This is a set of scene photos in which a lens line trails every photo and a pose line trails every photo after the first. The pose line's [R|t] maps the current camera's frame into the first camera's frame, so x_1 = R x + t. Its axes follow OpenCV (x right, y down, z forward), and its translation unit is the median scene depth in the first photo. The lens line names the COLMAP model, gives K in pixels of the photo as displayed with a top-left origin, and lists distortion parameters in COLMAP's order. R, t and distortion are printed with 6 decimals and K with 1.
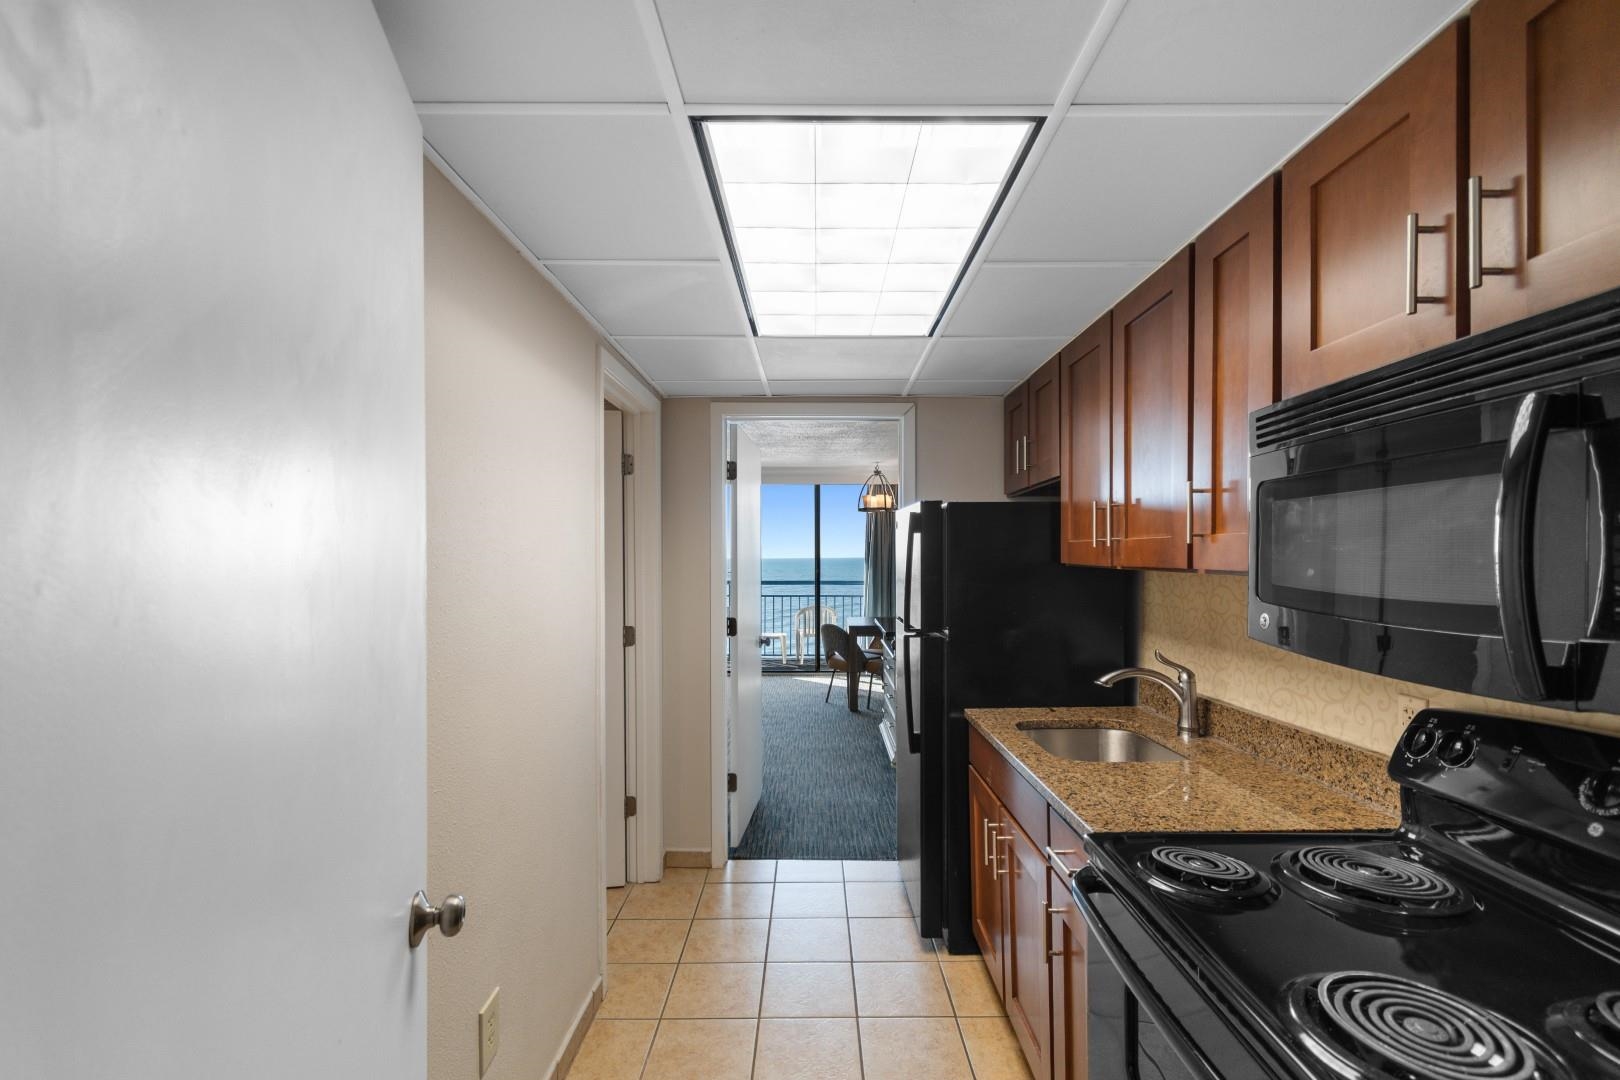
lens RADIAL K [[713.2, 0, 816.0], [0, 713.2, 563.5], [0, 0, 1]] dist [-0.001282, 0.000040]
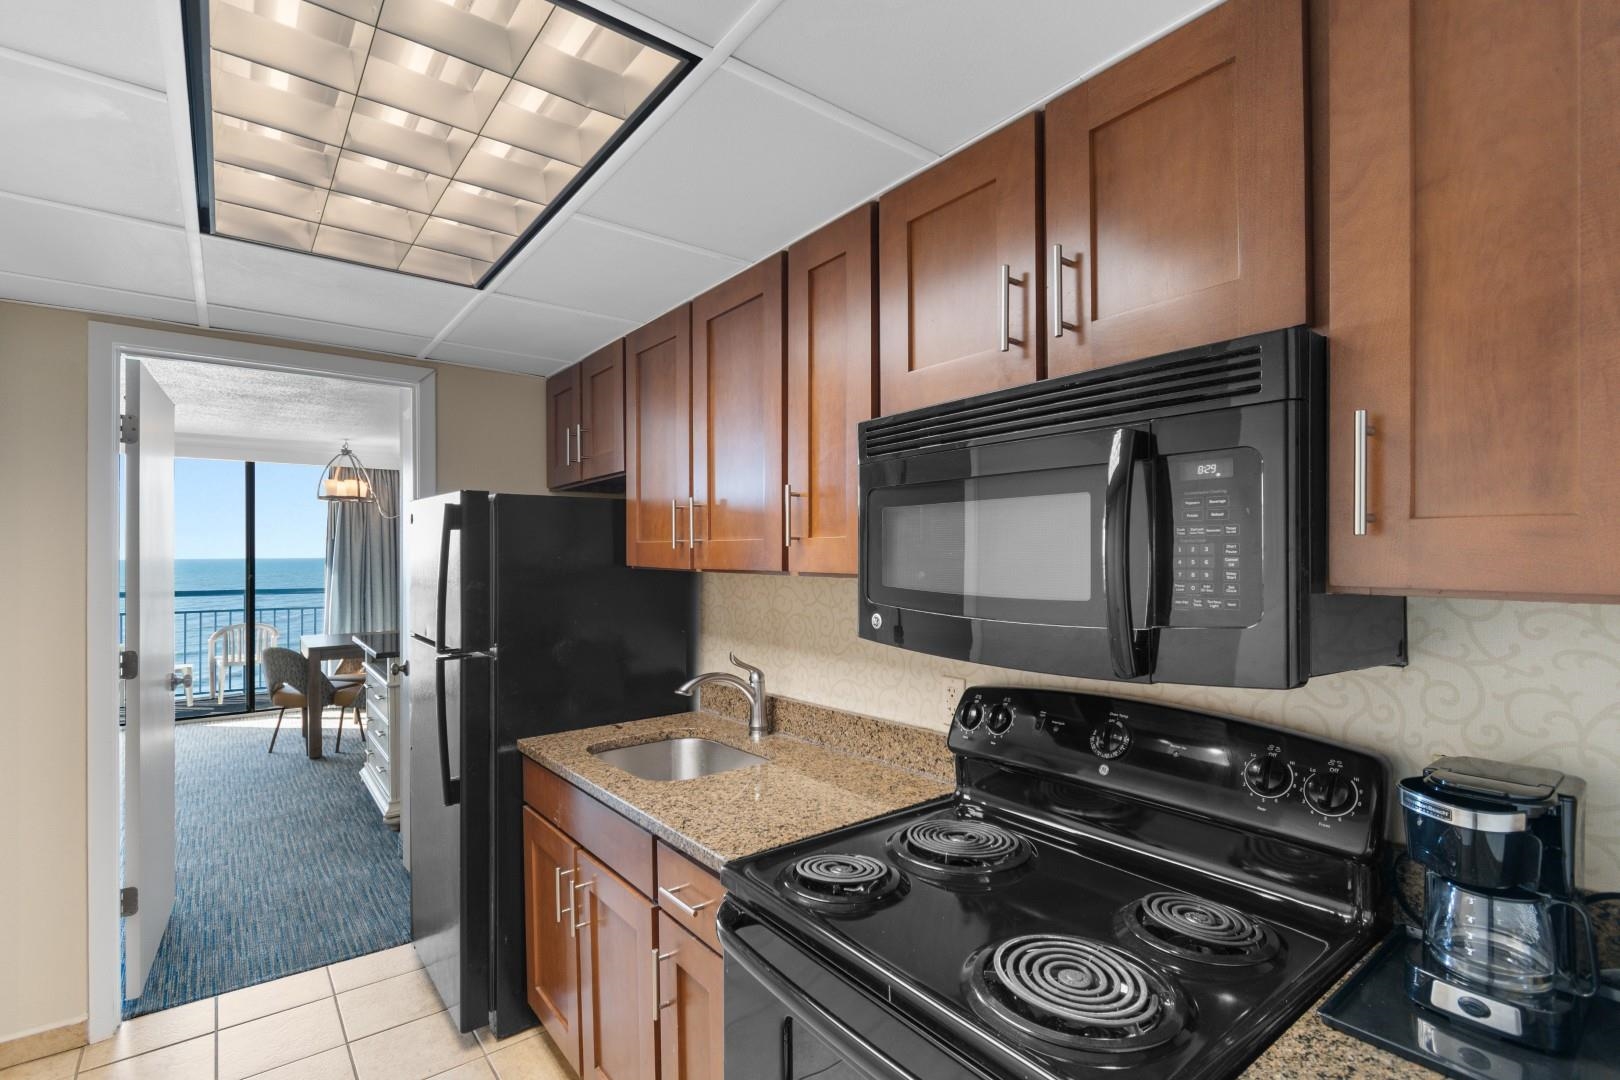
lens RADIAL K [[745.3, 0, 809.7], [0, 745.3, 554.2], [0, 0, 1]] dist [0.003627, -0.005050]
pose [[0.788222, 0.002028, 0.615388, -0.077245], [0.006110, 0.999919, -0.011121, -0.003759], [-0.615361, 0.012526, 0.788146, 0.115676]]
